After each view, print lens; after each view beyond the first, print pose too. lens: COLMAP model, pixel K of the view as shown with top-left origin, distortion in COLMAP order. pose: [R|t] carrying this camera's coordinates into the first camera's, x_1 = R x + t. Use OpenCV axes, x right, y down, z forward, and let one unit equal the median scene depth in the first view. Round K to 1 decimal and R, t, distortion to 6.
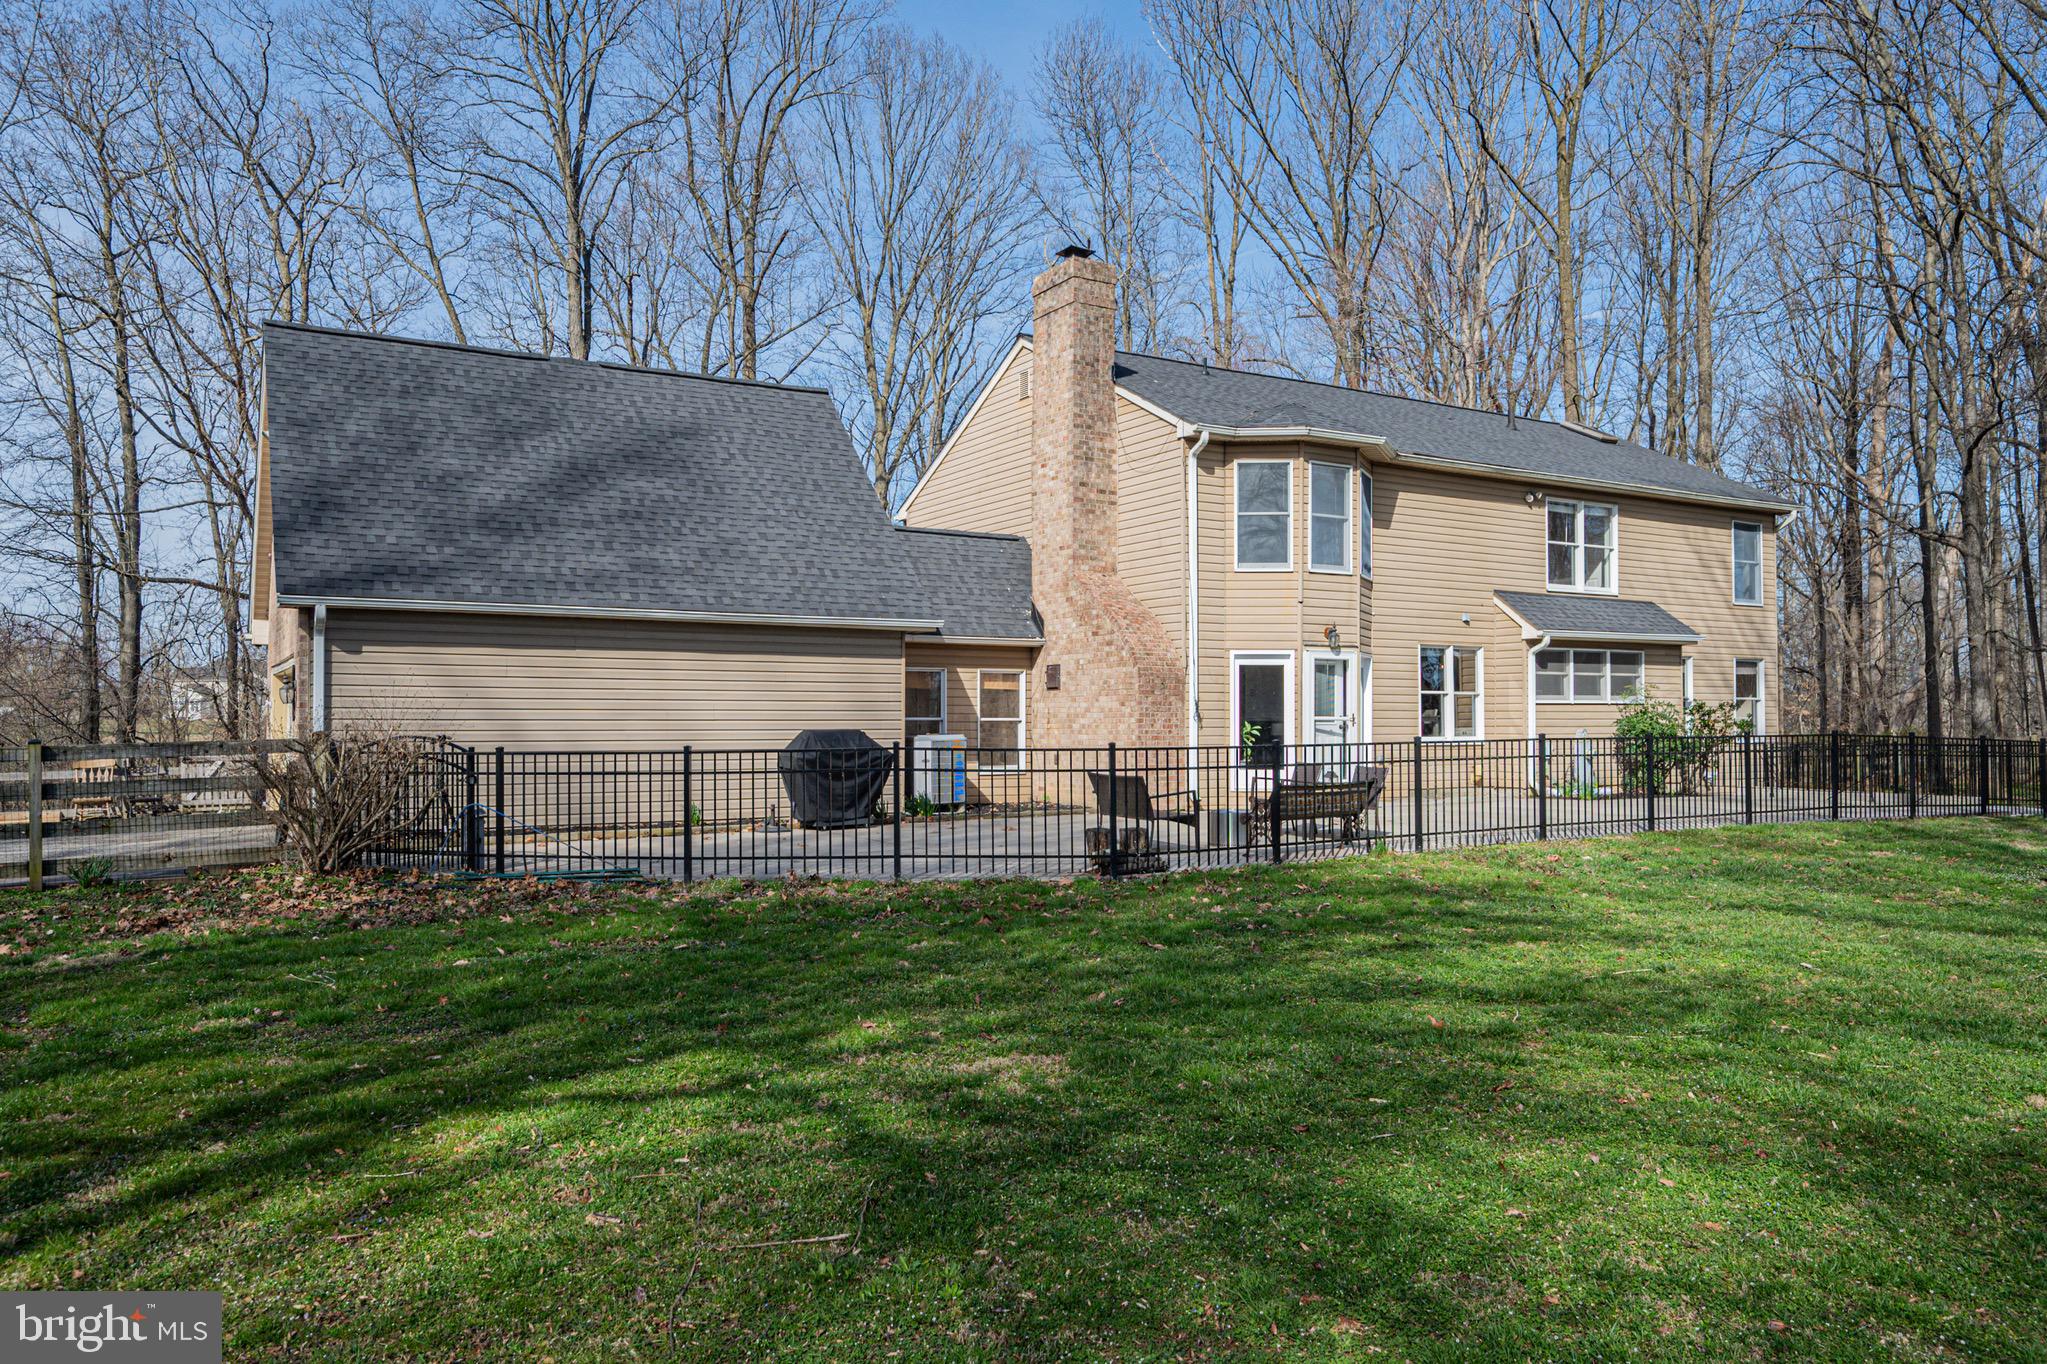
lens RADIAL K [[1383.9, 0, 1025.6], [0, 1383.9, 684.6], [0, 0, 1]] dist [-0.000668, 0.000128]
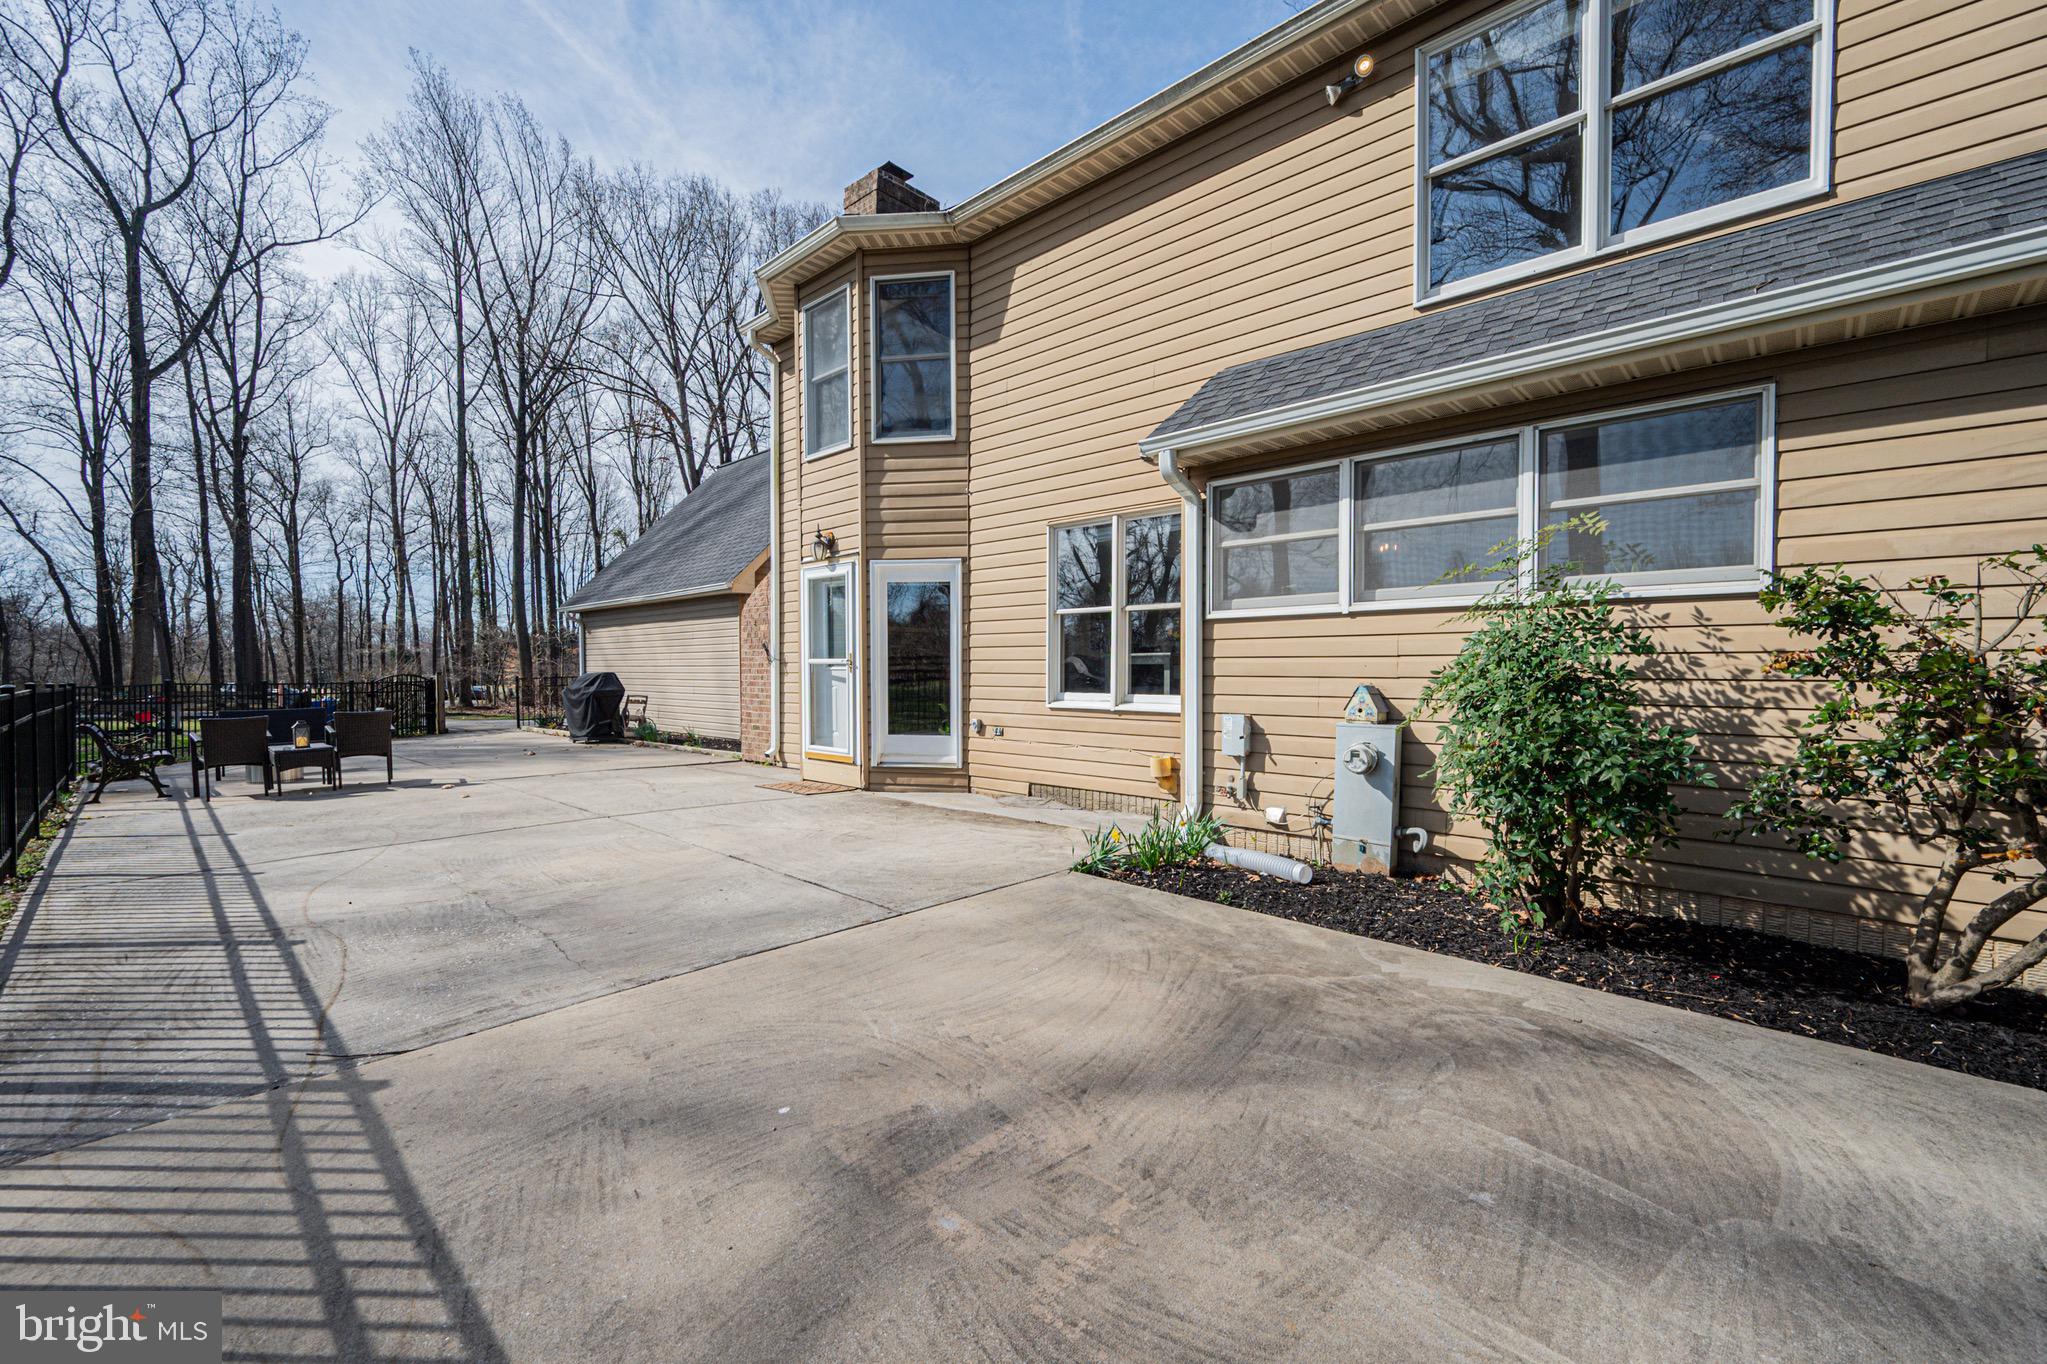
lens RADIAL K [[820.5, 0, 1027.3], [0, 820.5, 689.5], [0, 0, 1]] dist [-0.001481, -0.000151]
pose [[0.300968, 0.022904, -0.953359, 0.592433], [0.025284, 0.999168, 0.031986, 0.025229], [0.953299, -0.033732, 0.300138, 0.884281]]
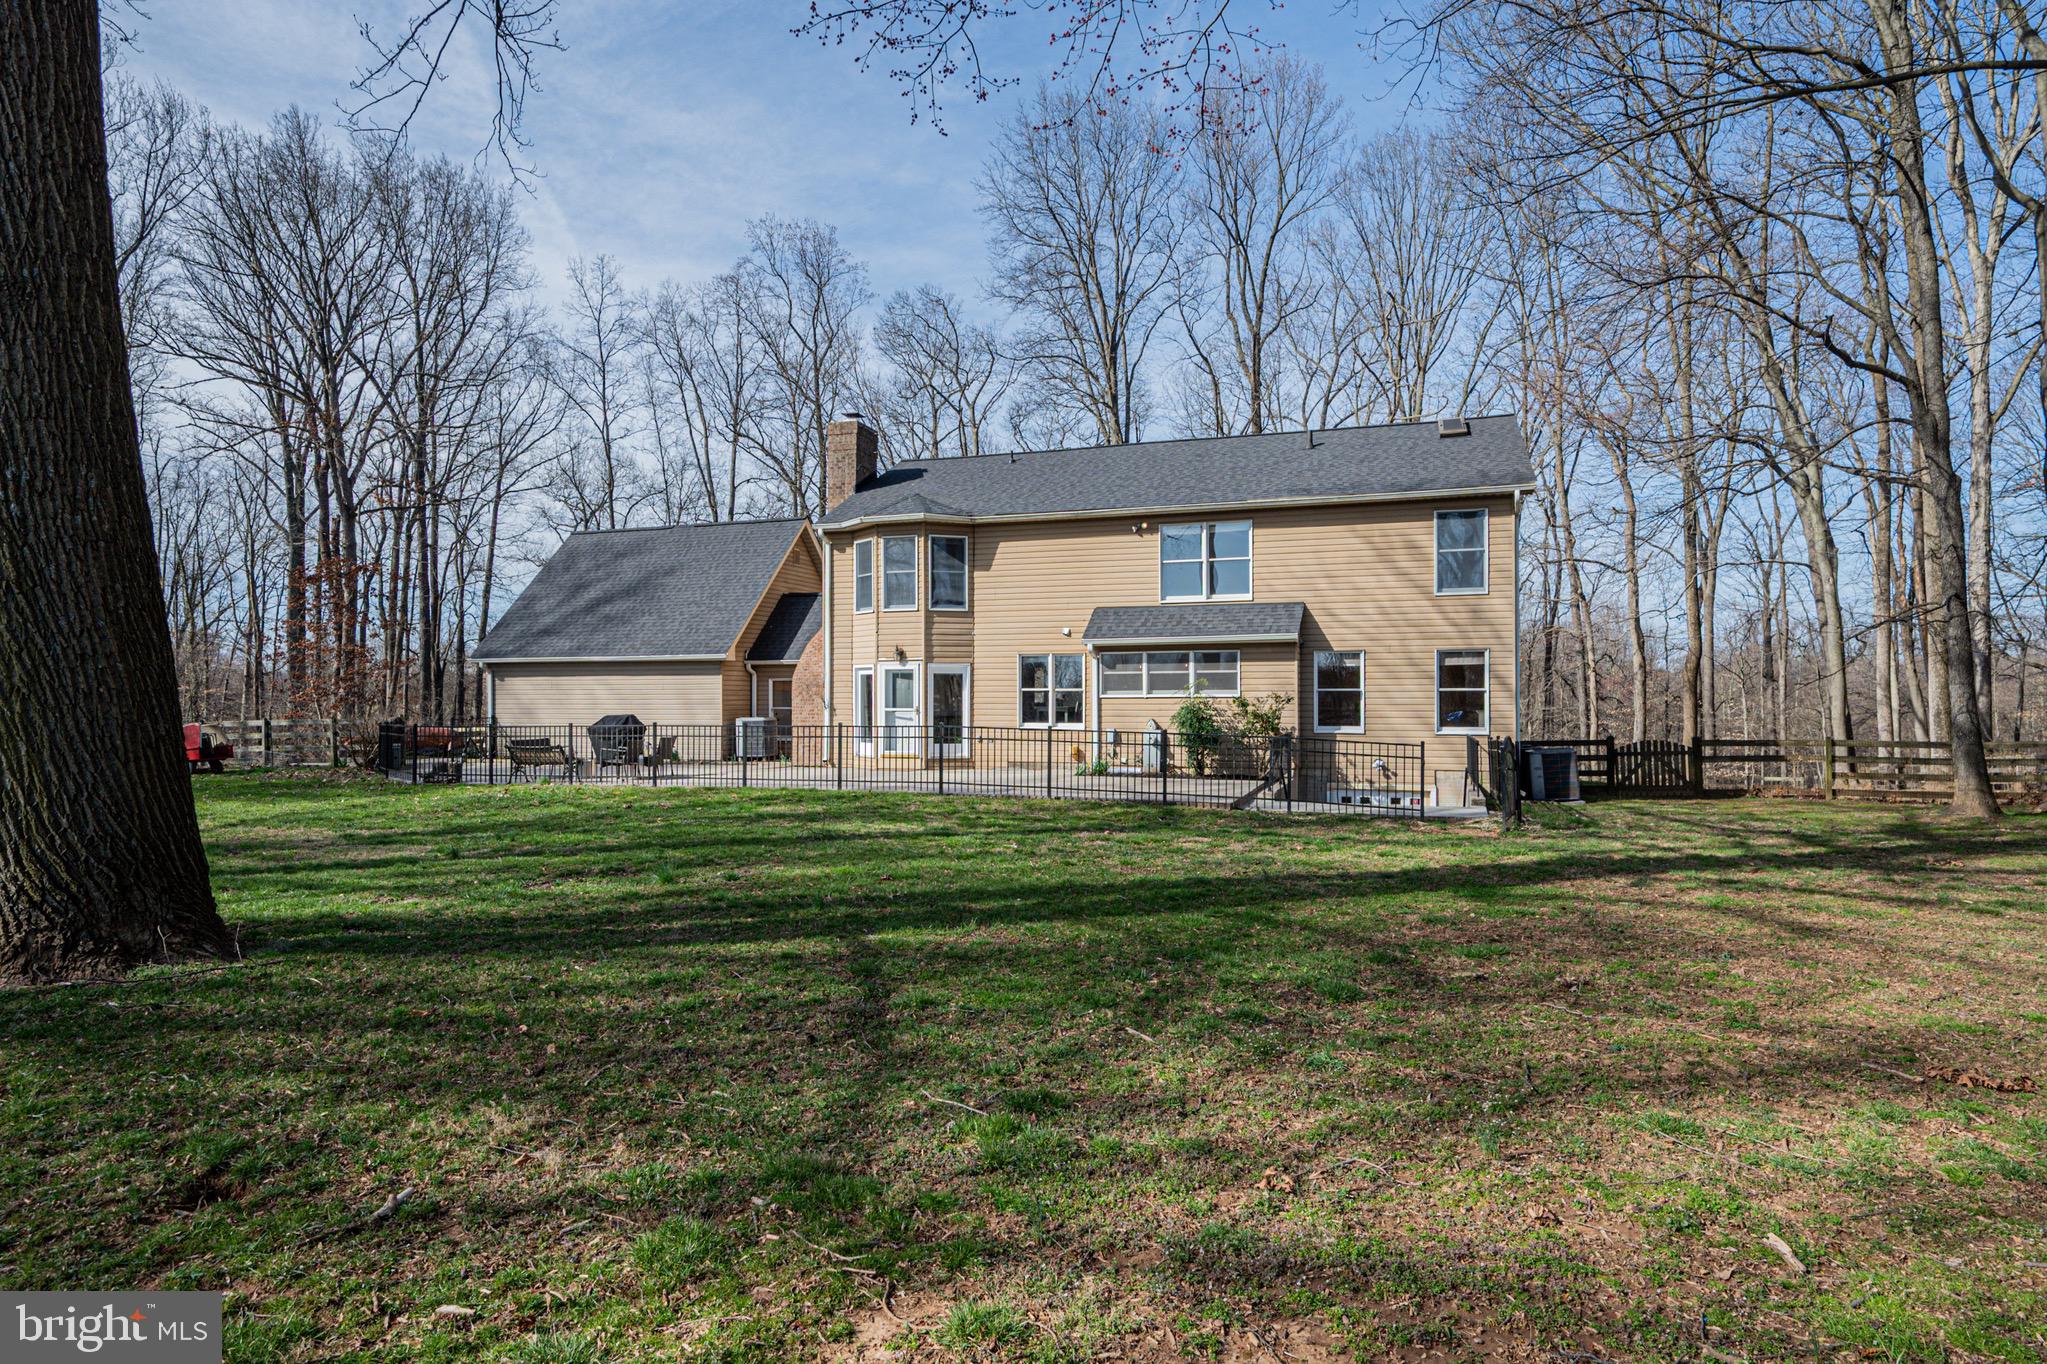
lens RADIAL K [[1113.5, 0, 1026.2], [0, 1113.5, 686.3], [0, 0, 1]] dist [0.002617, 0.000215]
pose [[0.668108, -0.014923, -0.743914, 1.081010], [0.018645, 0.999821, -0.003312, 0.005609], [0.743831, -0.011658, 0.668267, 0.285002]]
